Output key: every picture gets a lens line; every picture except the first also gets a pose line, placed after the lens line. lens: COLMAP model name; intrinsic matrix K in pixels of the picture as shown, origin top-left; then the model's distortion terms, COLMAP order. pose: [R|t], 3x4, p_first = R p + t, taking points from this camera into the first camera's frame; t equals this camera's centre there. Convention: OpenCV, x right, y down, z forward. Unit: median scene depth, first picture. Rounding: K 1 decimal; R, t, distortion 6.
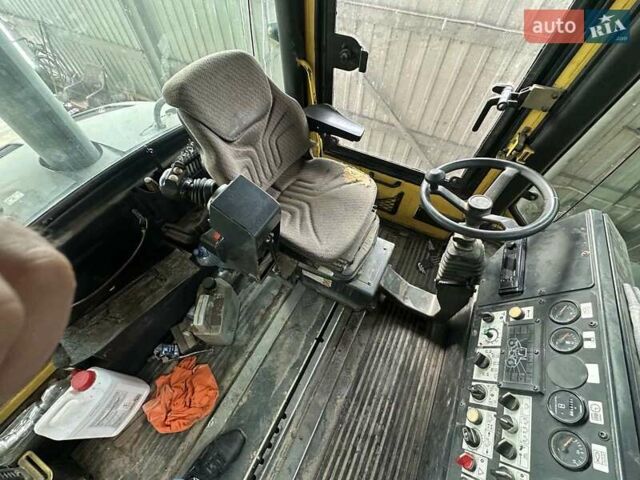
lens RADIAL K [[255.6, 0, 320.0], [0, 255.6, 240.0], [0, 0, 1]] dist [-0.001672, 0.000003]
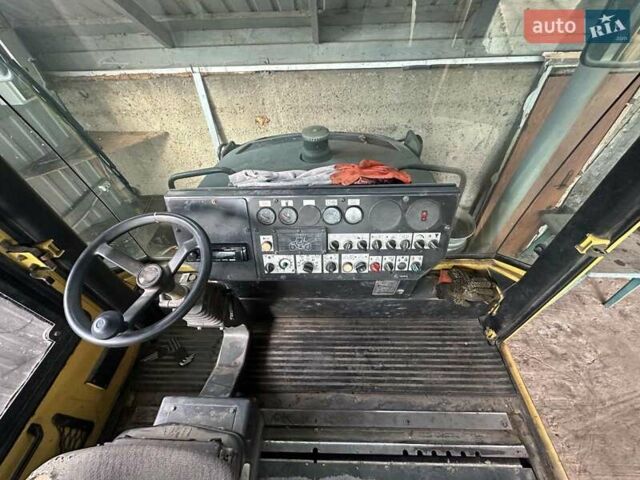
lens RADIAL K [[255.6, 0, 320.0], [0, 255.6, 240.0], [0, 0, 1]] dist [-0.001672, 0.000003]
pose [[-0.444356, -0.666447, 0.598662, -0.042483], [0.750374, 0.088161, 0.655108, -0.200466], [-0.489374, 0.740322, 0.460909, 0.163530]]
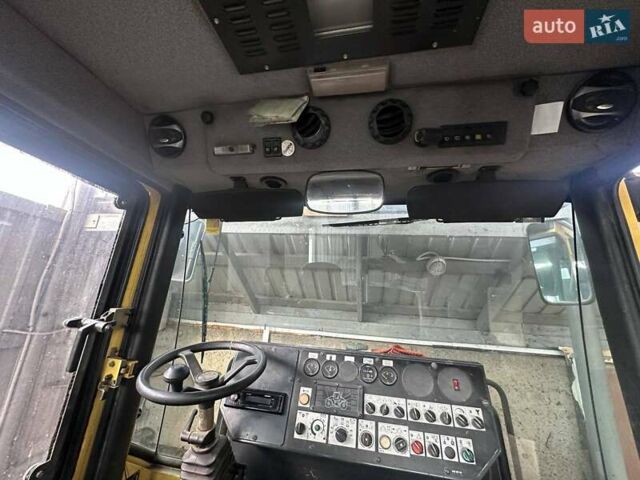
lens RADIAL K [[255.6, 0, 320.0], [0, 255.6, 240.0], [0, 0, 1]] dist [-0.001672, 0.000003]
pose [[-0.286655, 0.189784, 0.939048, -0.371692], [0.749743, 0.654646, 0.096561, -0.182986], [-0.596418, 0.731724, -0.329947, 0.469239]]
